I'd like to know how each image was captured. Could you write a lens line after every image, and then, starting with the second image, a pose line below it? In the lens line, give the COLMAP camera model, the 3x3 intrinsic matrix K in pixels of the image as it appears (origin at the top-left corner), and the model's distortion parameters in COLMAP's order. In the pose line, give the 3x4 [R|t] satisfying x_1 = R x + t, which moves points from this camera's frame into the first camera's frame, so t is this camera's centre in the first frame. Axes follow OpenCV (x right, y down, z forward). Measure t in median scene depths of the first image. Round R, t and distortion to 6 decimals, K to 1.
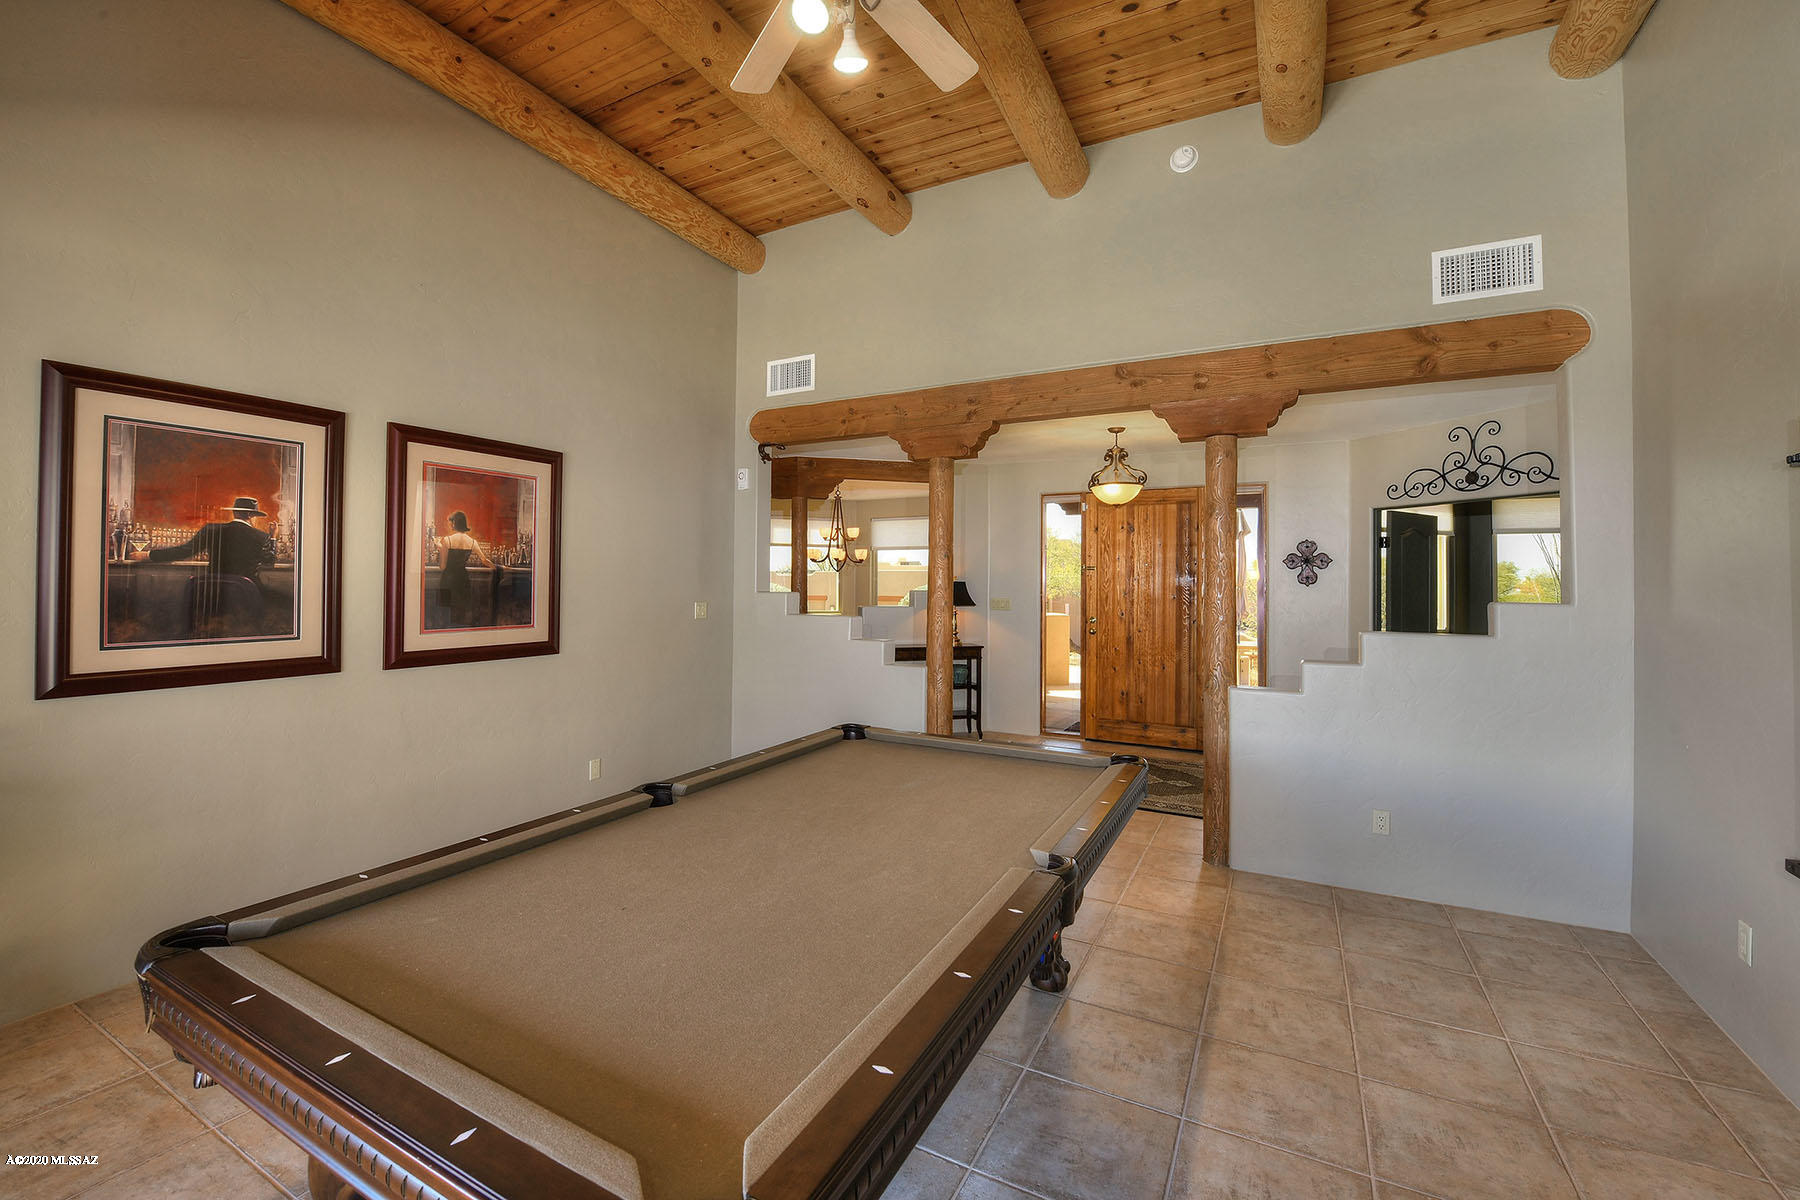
lens RADIAL K [[733.3, 0, 894.2], [0, 733.3, 567.5], [0, 0, 1]] dist [0.002085, 0.000143]
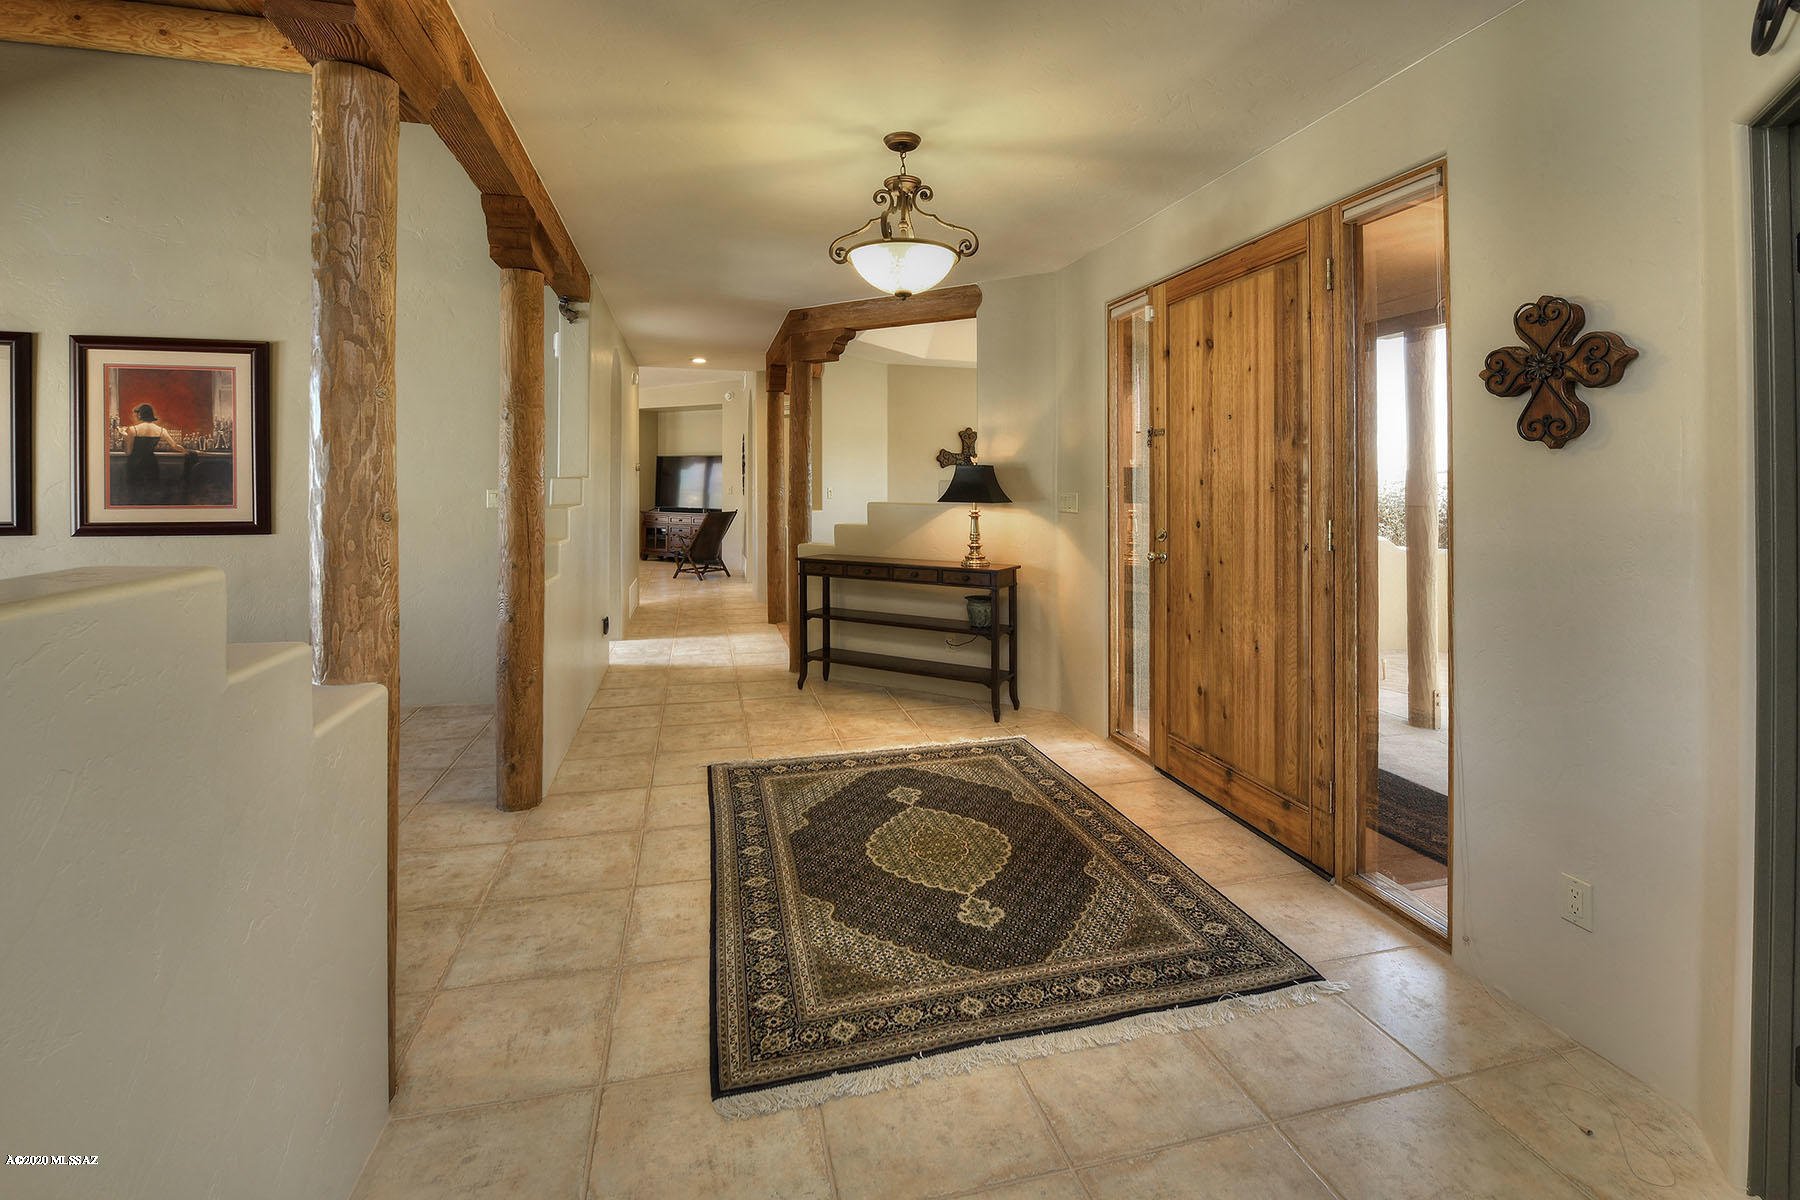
lens RADIAL K [[764.2, 0, 900.6], [0, 764.2, 467.5], [0, 0, 1]] dist [-0.001053, -0.000520]
pose [[0.683410, -0.018741, -0.729794, 1.022170], [0.018336, 0.999796, -0.008505, 0.051766], [0.729804, -0.007569, 0.683614, 0.977646]]
